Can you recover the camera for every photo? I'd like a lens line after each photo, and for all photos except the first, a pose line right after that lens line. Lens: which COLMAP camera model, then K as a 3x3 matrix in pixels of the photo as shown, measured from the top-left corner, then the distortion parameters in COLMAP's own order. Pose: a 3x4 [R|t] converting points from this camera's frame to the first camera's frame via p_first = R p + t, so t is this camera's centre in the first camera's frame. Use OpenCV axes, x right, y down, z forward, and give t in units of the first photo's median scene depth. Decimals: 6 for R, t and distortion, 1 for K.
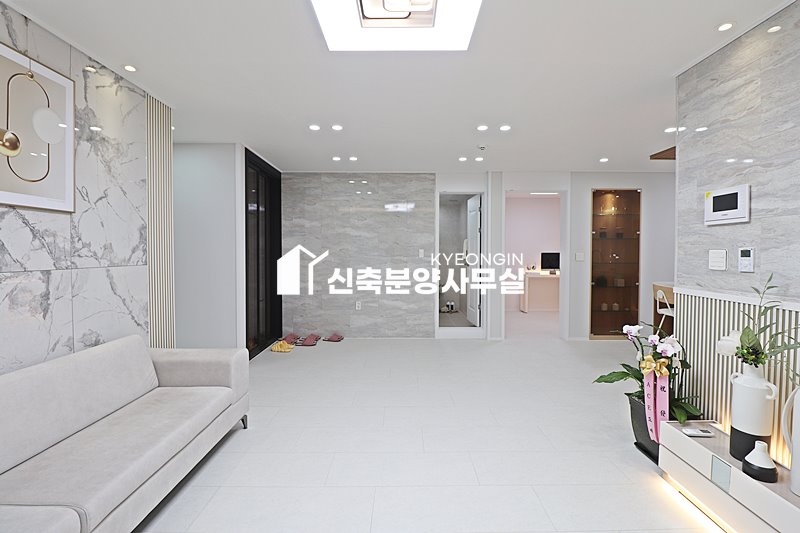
lens RADIAL K [[370.0, 0, 401.8], [0, 370.0, 257.1], [0, 0, 1]] dist [-0.007484, -0.010443]
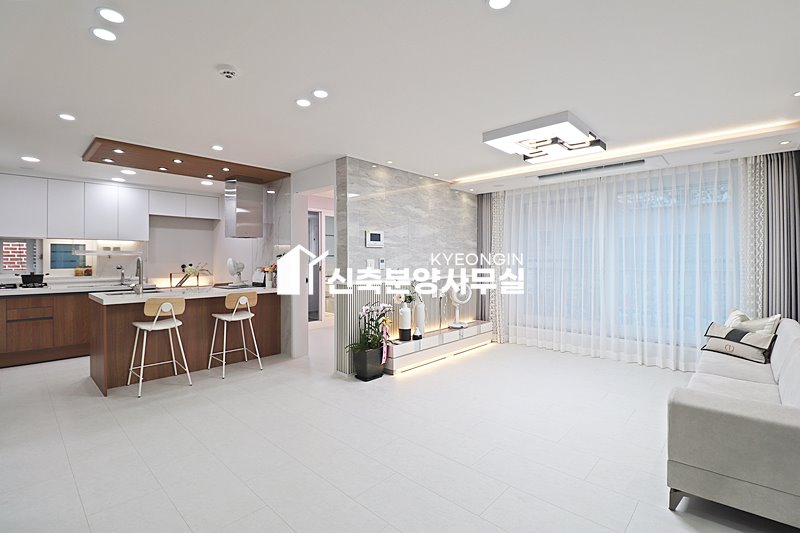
lens RADIAL K [[370.0, 0, 401.6], [0, 370.0, 258.7], [0, 0, 1]] dist [-0.007484, -0.010443]
pose [[-0.734476, 0.002506, 0.678630, -0.268879], [0.011816, 0.999889, 0.009096, -0.016432], [-0.678532, 0.014700, -0.734424, 0.964604]]
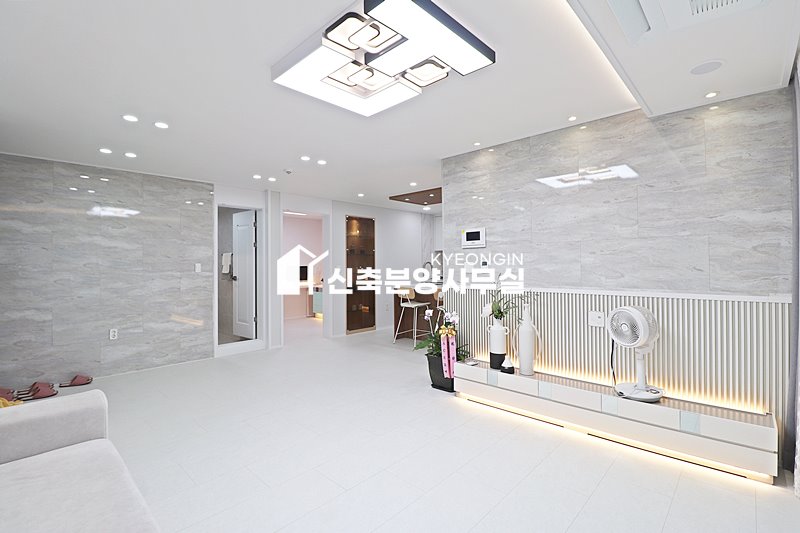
lens RADIAL K [[370.0, 0, 402.3], [0, 370.0, 255.0], [0, 0, 1]] dist [-0.007484, -0.010443]
pose [[0.682759, 0.011319, 0.730556, -0.283129], [0.021686, 0.999126, -0.035748, 0.002009], [-0.730322, 0.040251, 0.681917, -0.005022]]
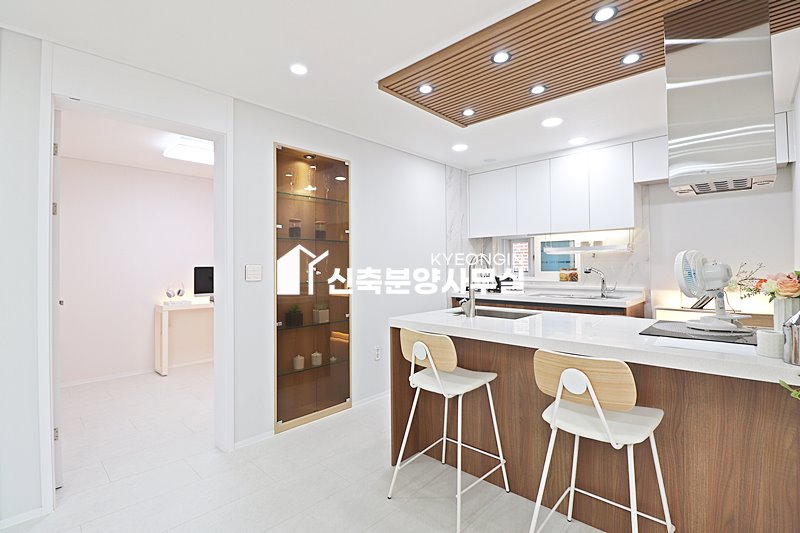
lens RADIAL K [[370.0, 0, 395.2], [0, 370.0, 263.6], [0, 0, 1]] dist [-0.007484, -0.010443]
pose [[0.699843, -0.004003, 0.714285, 0.261776], [0.019804, 0.999709, -0.013800, -0.003004], [-0.714022, 0.023804, 0.699719, 0.519139]]
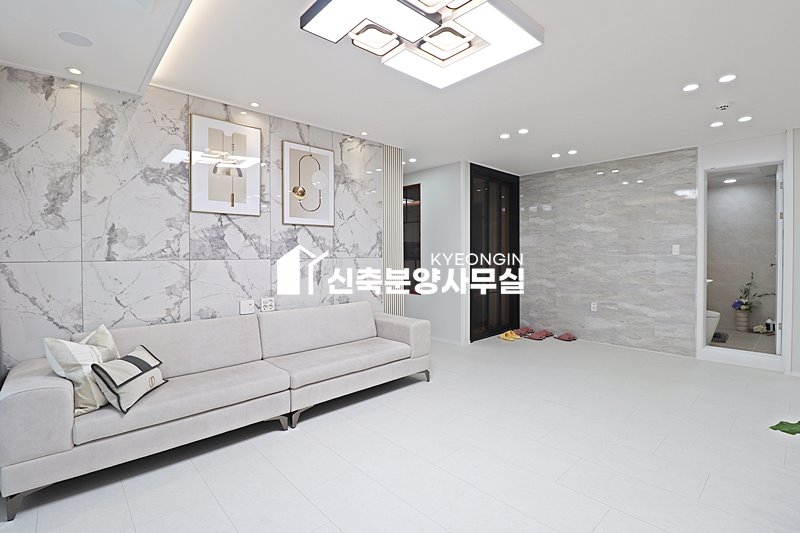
lens RADIAL K [[370.0, 0, 399.7], [0, 370.0, 253.7], [0, 0, 1]] dist [-0.007484, -0.010443]
pose [[0.668363, -0.001692, -0.743834, 0.255507], [-0.006626, 0.999944, -0.008228, 0.009484], [0.743806, 0.010428, 0.668314, 0.018034]]
